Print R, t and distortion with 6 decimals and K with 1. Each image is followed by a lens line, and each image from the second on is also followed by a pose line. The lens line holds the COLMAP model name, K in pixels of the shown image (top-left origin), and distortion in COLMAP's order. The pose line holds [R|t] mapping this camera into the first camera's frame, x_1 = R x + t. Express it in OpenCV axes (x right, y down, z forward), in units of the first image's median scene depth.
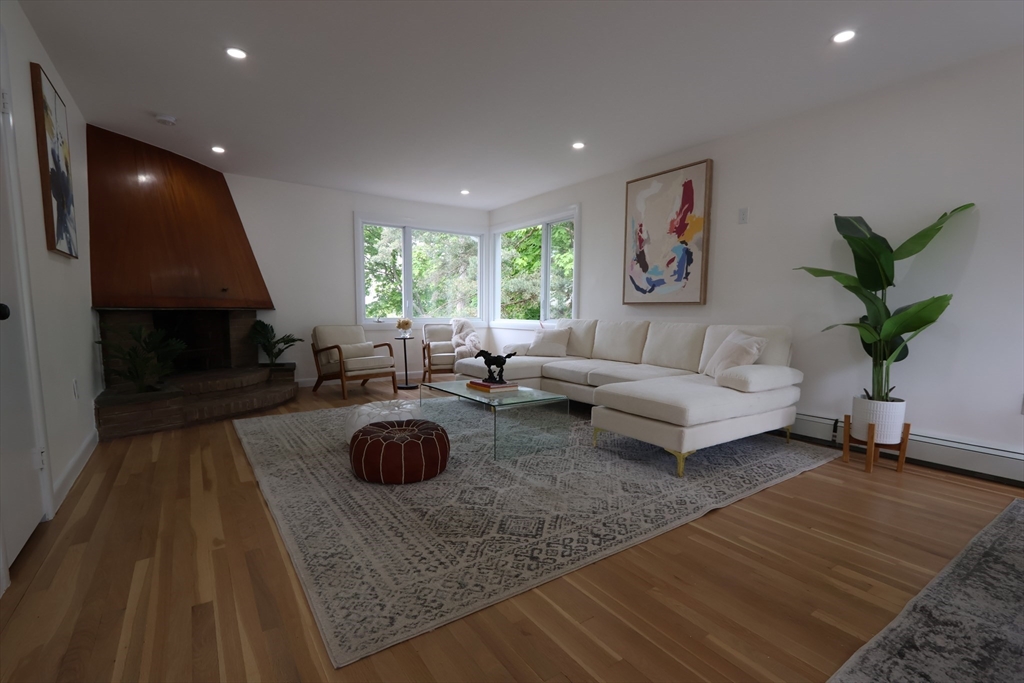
lens RADIAL K [[471.9, 0, 517.1], [0, 471.9, 361.2], [0, 0, 1]] dist [-0.021061, 0.004956]
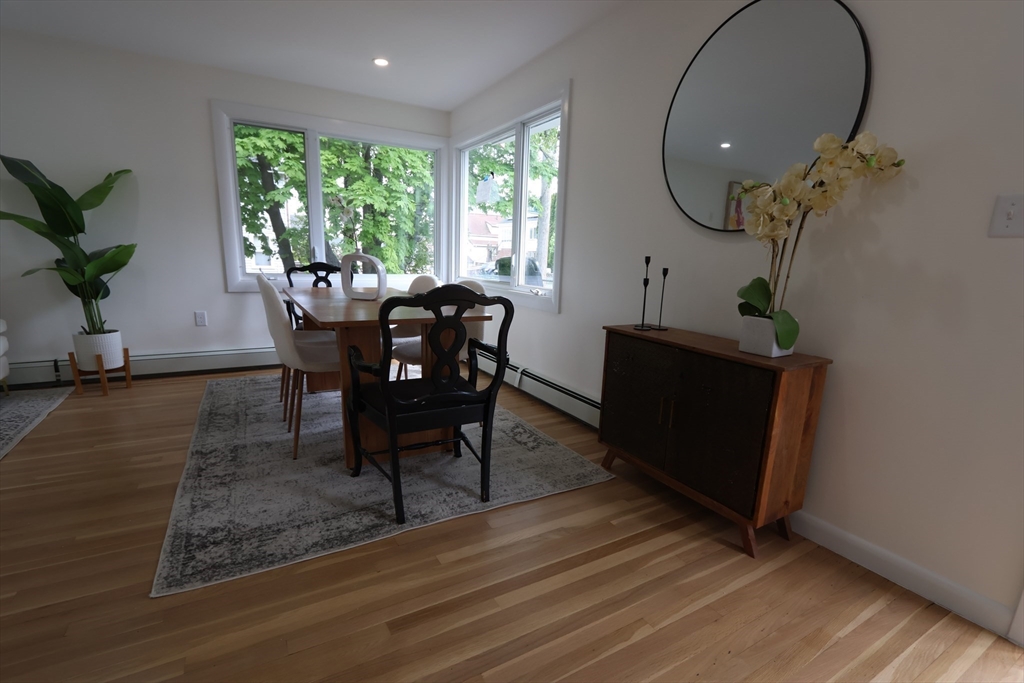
lens RADIAL K [[473.5, 0, 518.8], [0, 473.5, 358.2], [0, 0, 1]] dist [-0.012114, -0.000460]
pose [[0.079659, -0.219516, 0.972351, -0.237149], [0.078939, 0.973777, 0.213371, -0.019231], [-0.993692, 0.059759, 0.094899, -0.123183]]
